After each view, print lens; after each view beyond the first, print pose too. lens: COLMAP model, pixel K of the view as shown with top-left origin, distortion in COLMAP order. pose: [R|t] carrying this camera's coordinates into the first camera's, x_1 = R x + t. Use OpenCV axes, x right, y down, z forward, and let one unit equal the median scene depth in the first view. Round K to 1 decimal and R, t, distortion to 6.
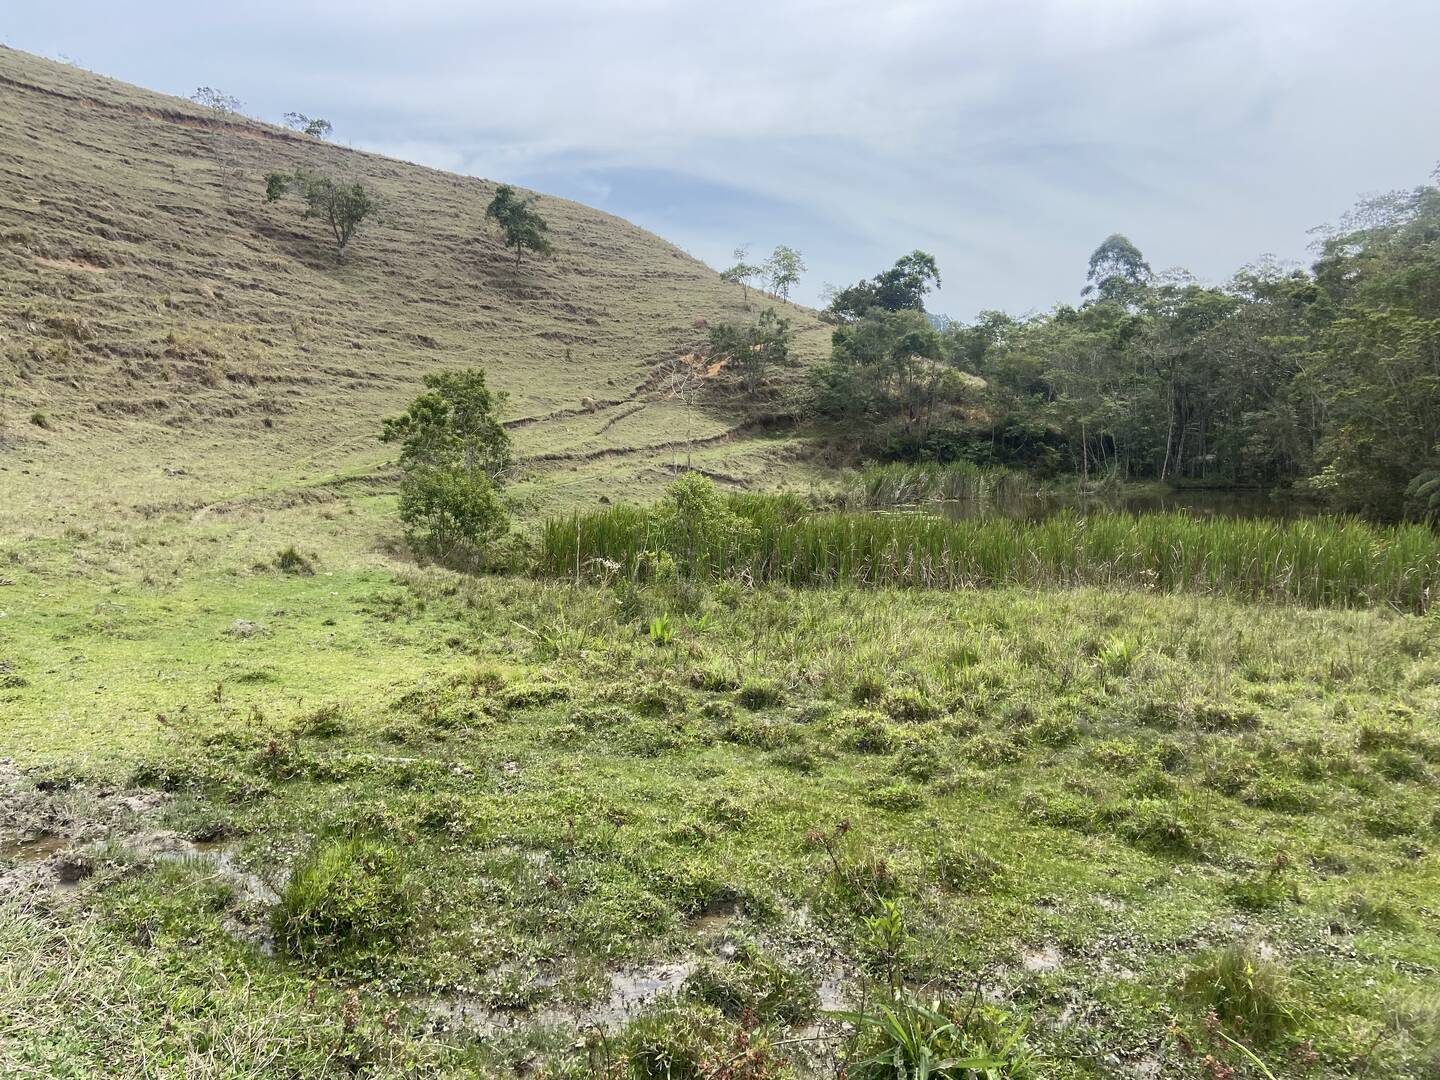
lens RADIAL K [[1084.8, 0, 709.8], [0, 1084.8, 530.6], [0, 0, 1]] dist [0.120199, -0.146910]
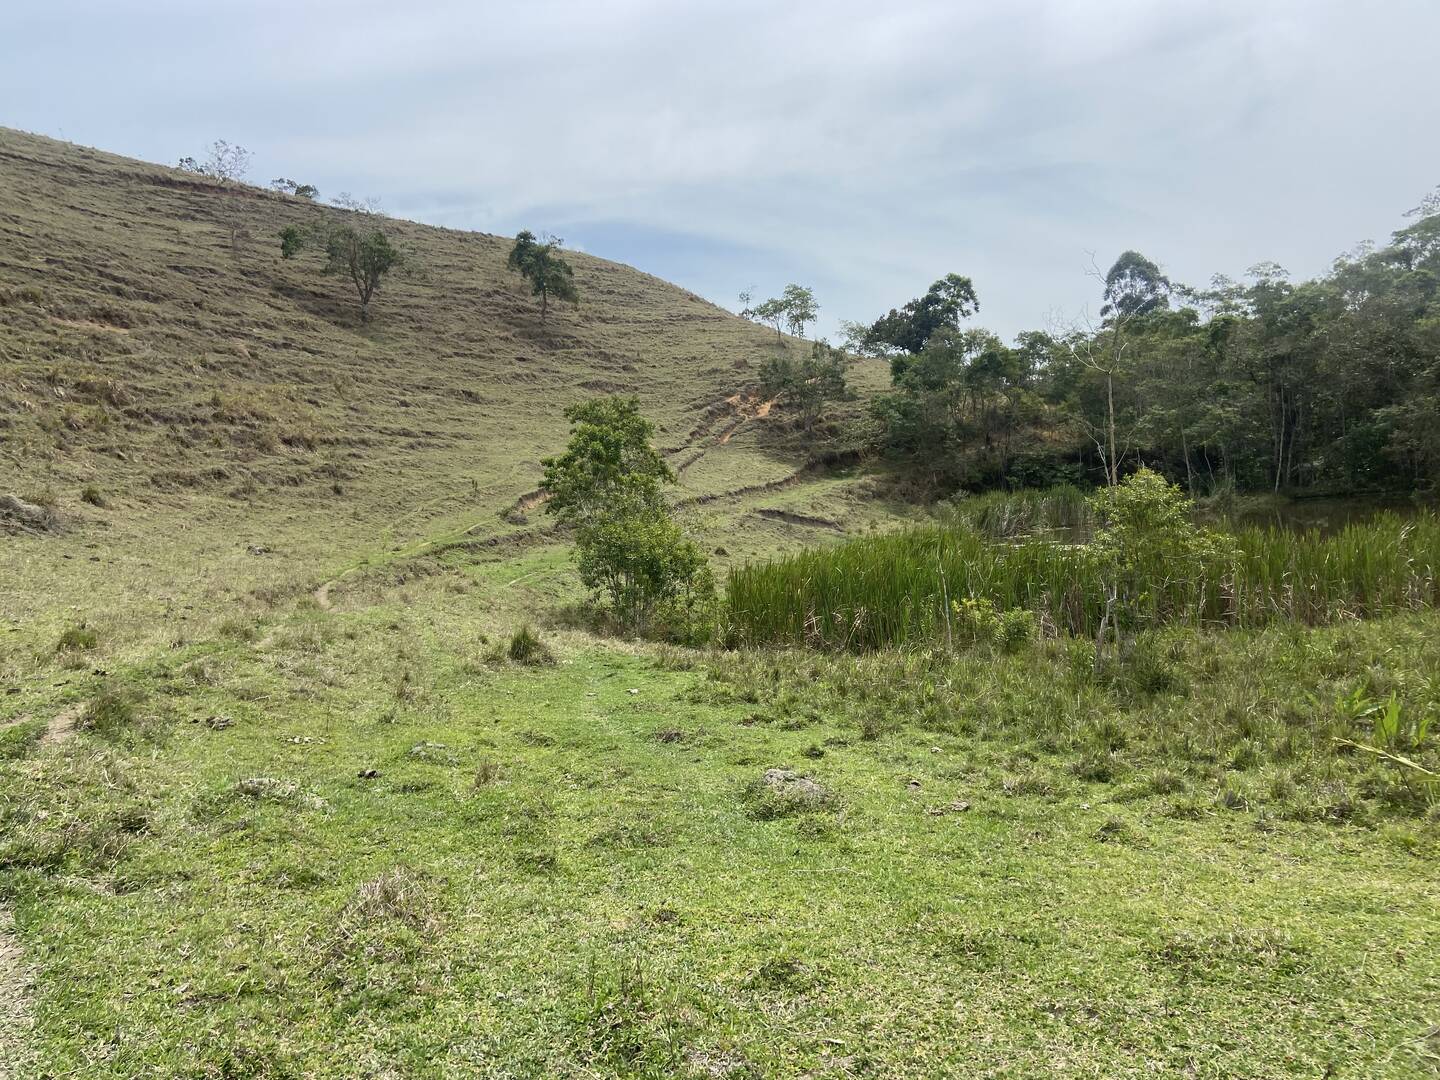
lens RADIAL K [[1084.8, 0, 707.2], [0, 1084.8, 550.7], [0, 0, 1]] dist [0.120199, -0.146910]
pose [[0.997175, -0.073424, 0.015853, -0.086617], [0.073918, 0.996711, -0.033208, -0.000759], [-0.013362, 0.034286, 0.999323, 0.096289]]
